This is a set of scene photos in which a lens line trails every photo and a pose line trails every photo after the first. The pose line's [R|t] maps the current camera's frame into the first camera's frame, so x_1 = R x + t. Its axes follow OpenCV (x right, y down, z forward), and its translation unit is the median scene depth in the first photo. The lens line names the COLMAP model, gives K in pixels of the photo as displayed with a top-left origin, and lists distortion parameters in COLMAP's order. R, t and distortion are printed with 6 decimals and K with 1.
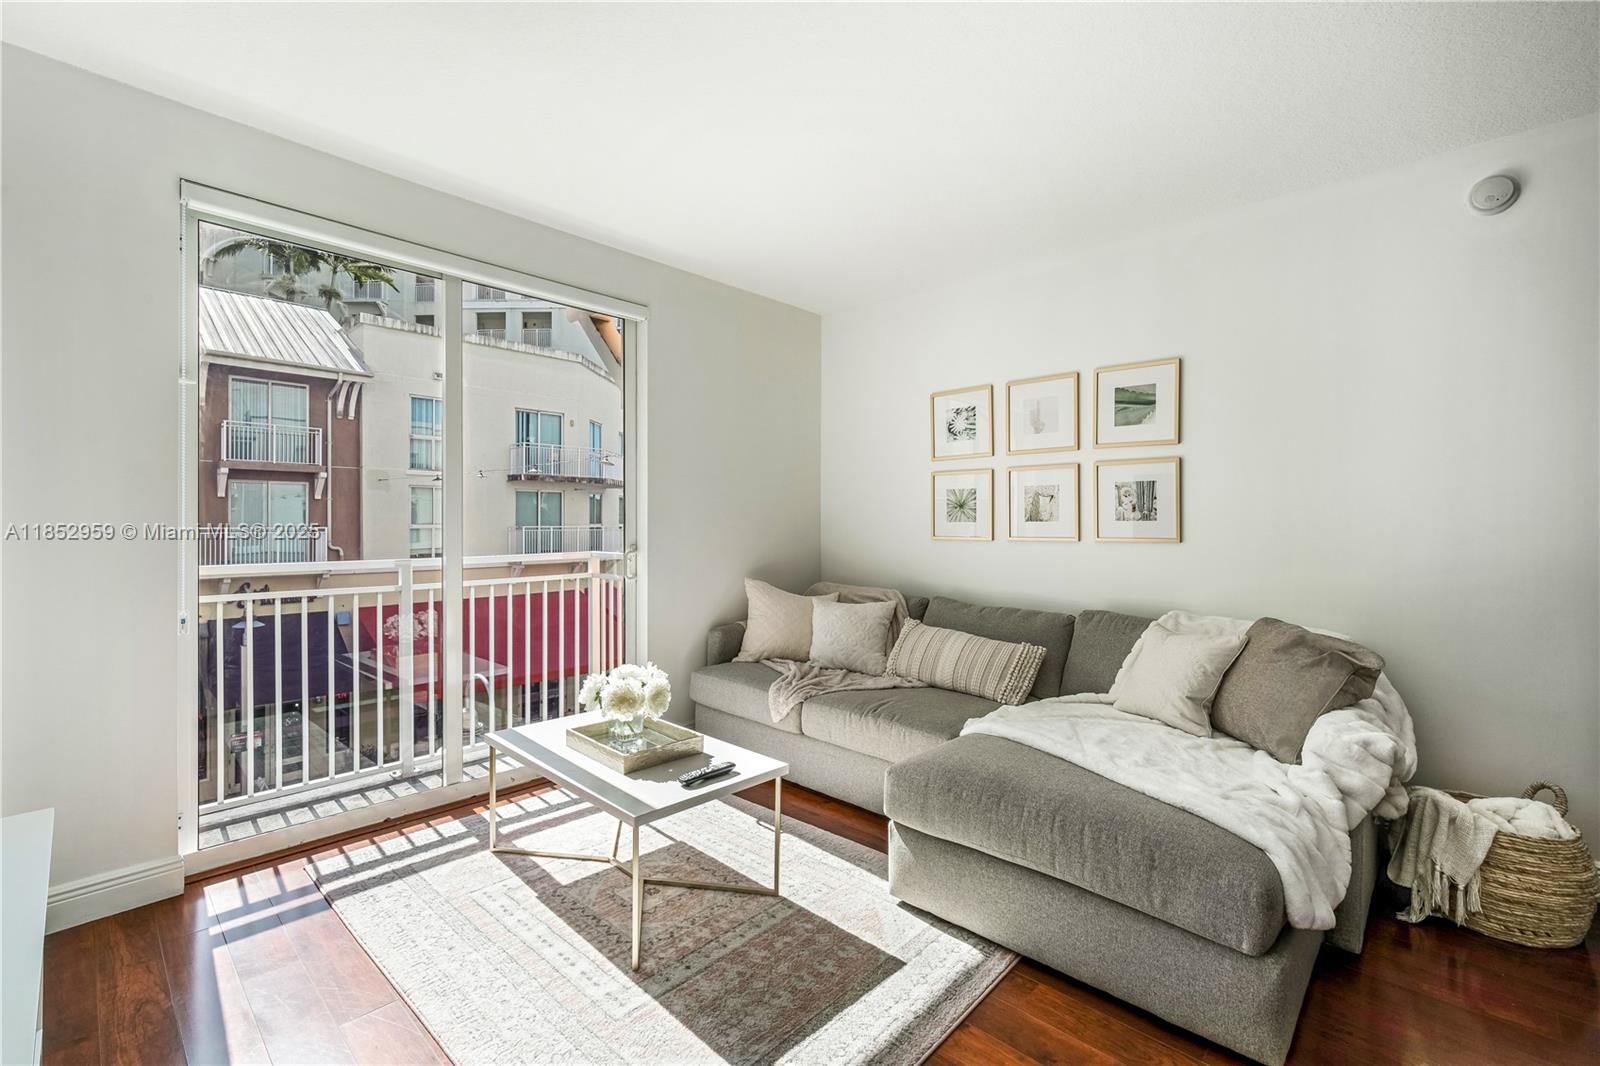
lens RADIAL K [[703.6, 0, 789.6], [0, 703.6, 520.6], [0, 0, 1]] dist [-0.008415, 0.002535]
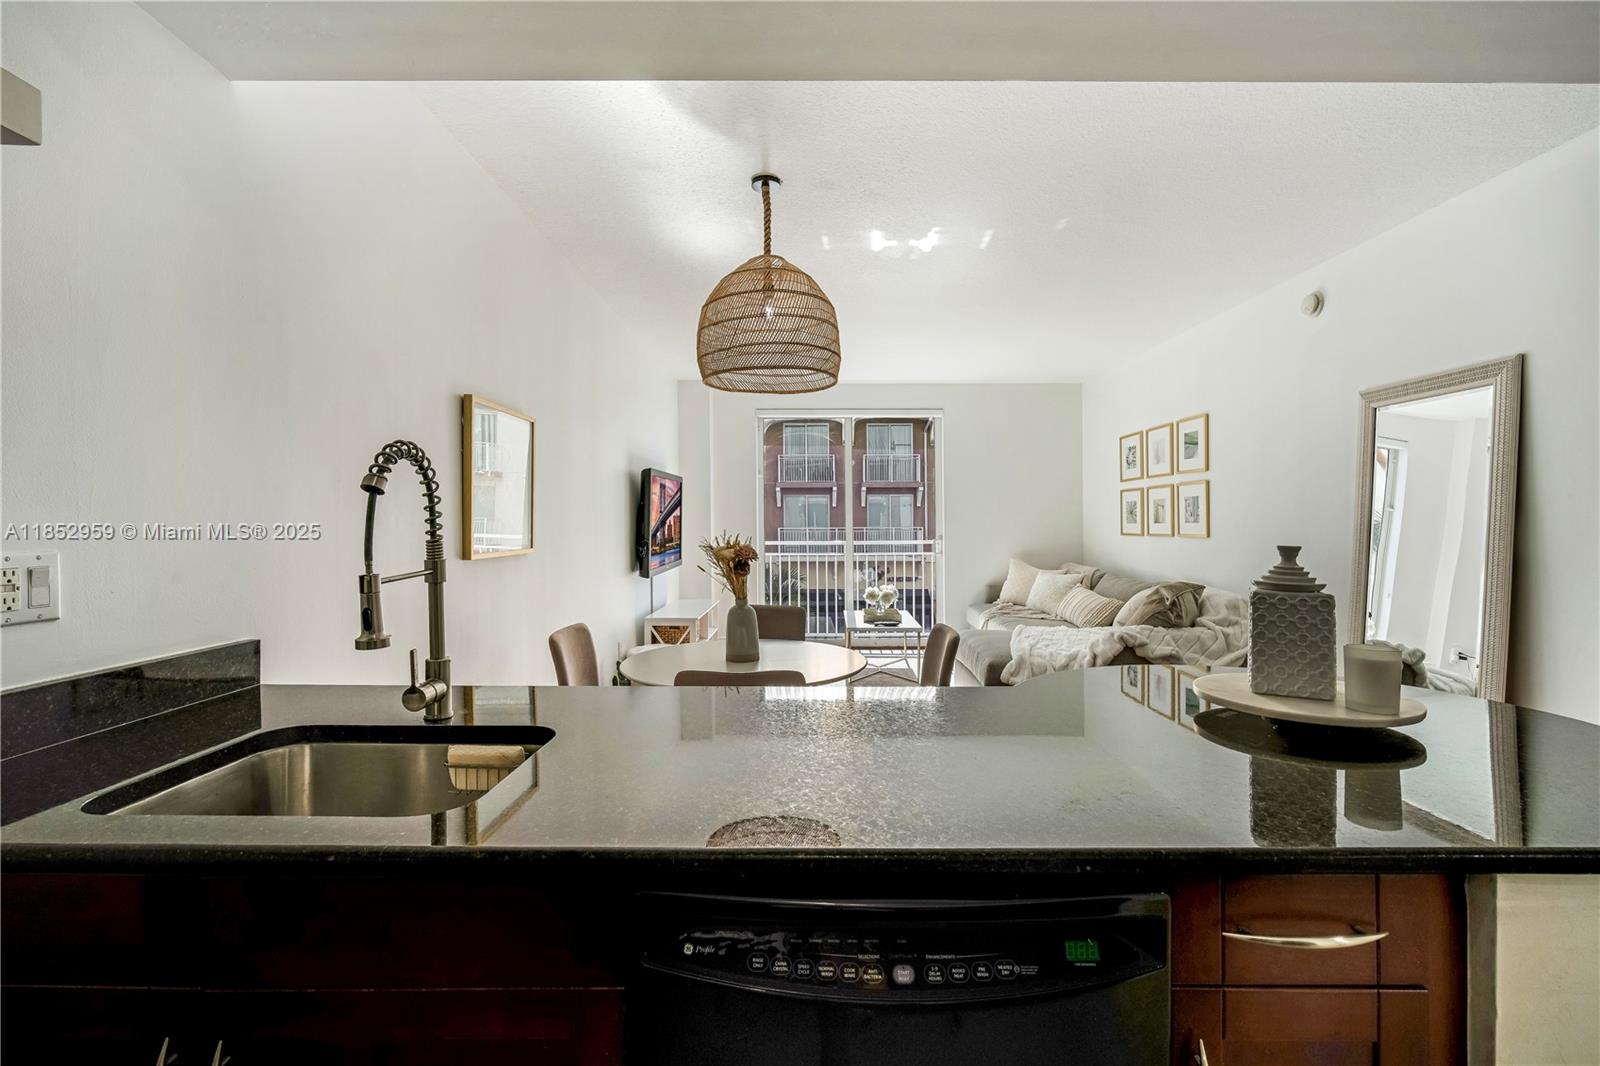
lens RADIAL K [[703.6, 0, 804.5], [0, 703.6, 523.9], [0, 0, 1]] dist [-0.008415, 0.002535]
pose [[0.685669, -0.002546, -0.727909, 0.956265], [0.006473, 0.999976, 0.002600, -0.006706], [0.727885, -0.006495, 0.685668, -0.582952]]
